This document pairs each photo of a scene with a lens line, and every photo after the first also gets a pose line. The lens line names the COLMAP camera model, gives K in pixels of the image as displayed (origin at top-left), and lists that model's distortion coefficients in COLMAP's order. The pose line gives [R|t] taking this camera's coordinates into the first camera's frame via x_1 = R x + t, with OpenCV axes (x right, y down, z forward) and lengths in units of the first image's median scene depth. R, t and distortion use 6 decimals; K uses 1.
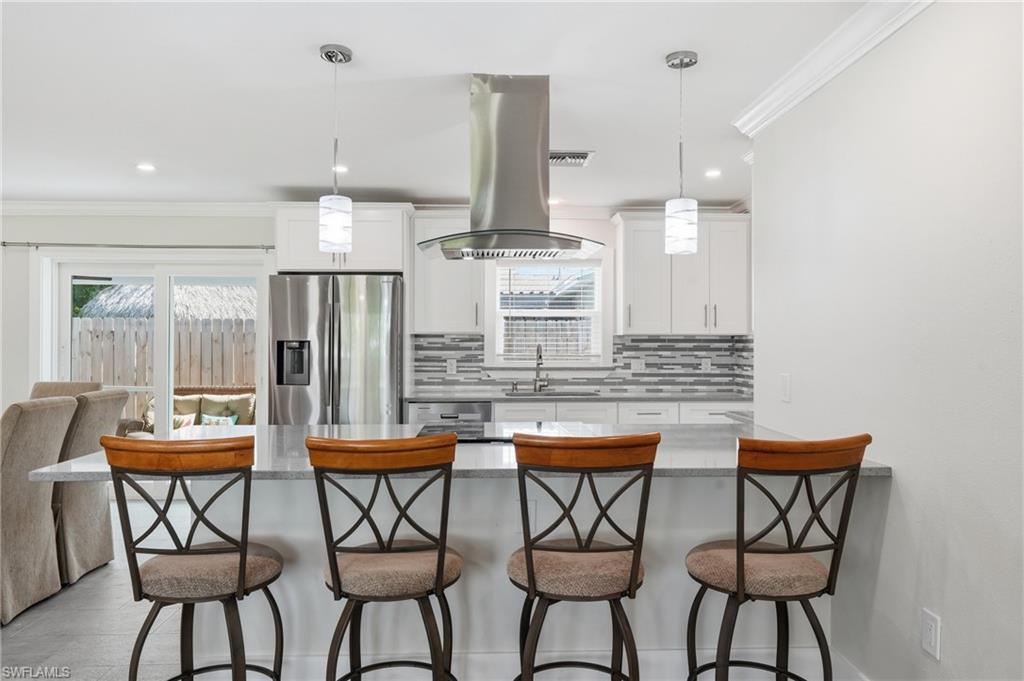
lens RADIAL K [[691.3, 0, 512.0], [0, 691.3, 340.5], [0, 0, 1]] dist [0.000647, 0.001435]
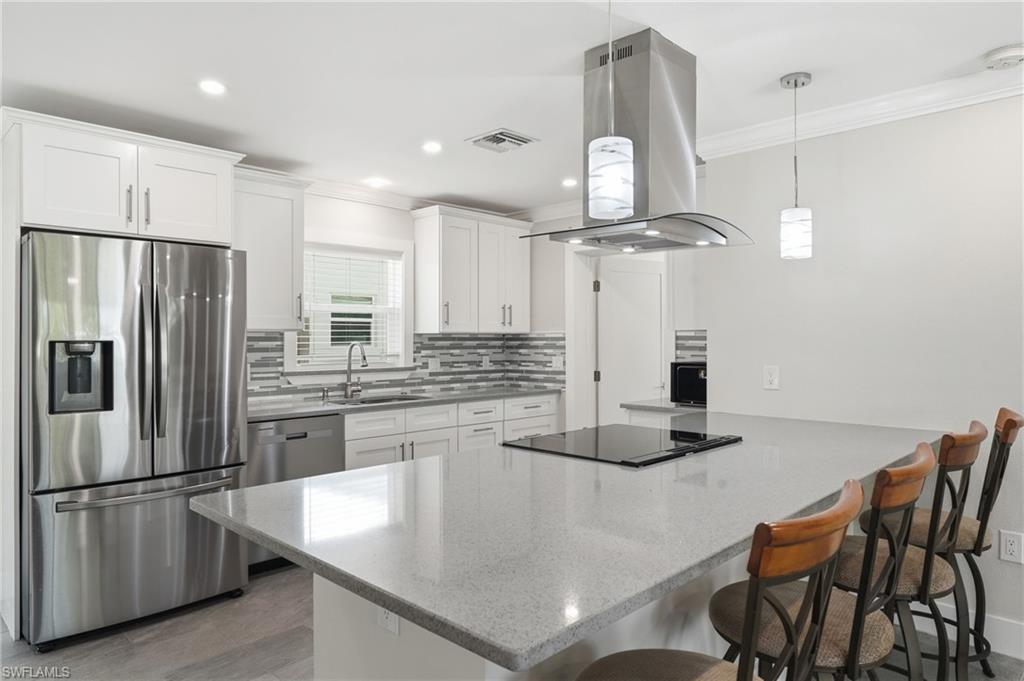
lens RADIAL K [[644.3, 0, 512.0], [0, 644.3, 340.5], [0, 0, 1]] dist [0.000158, 0.000379]
pose [[0.732090, -0.004822, 0.681191, -0.361394], [0.003032, 0.999988, 0.003821, -0.000839], [-0.681201, -0.000732, 0.732096, 0.263283]]
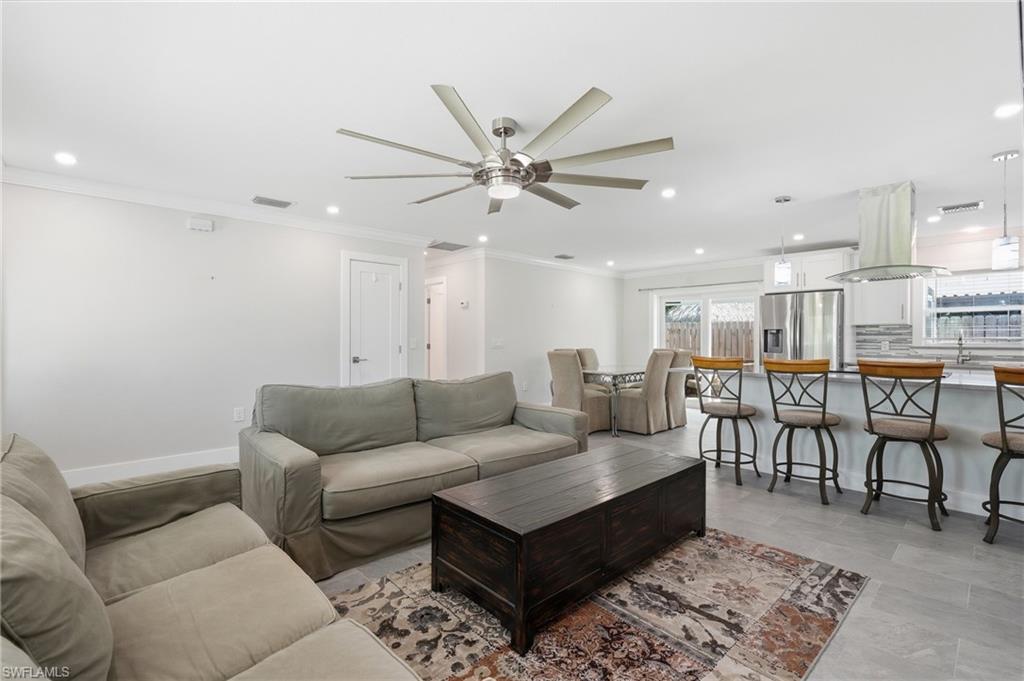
lens RADIAL K [[465.5, 0, 512.0], [0, 465.5, 340.5], [0, 0, 1]] dist [-0.002714, 0.000053]
pose [[0.657667, 0.002358, -0.753305, 0.149159], [-0.000599, 0.999996, 0.002608, 0.023339], [0.753308, -0.001264, 0.657666, -0.326948]]
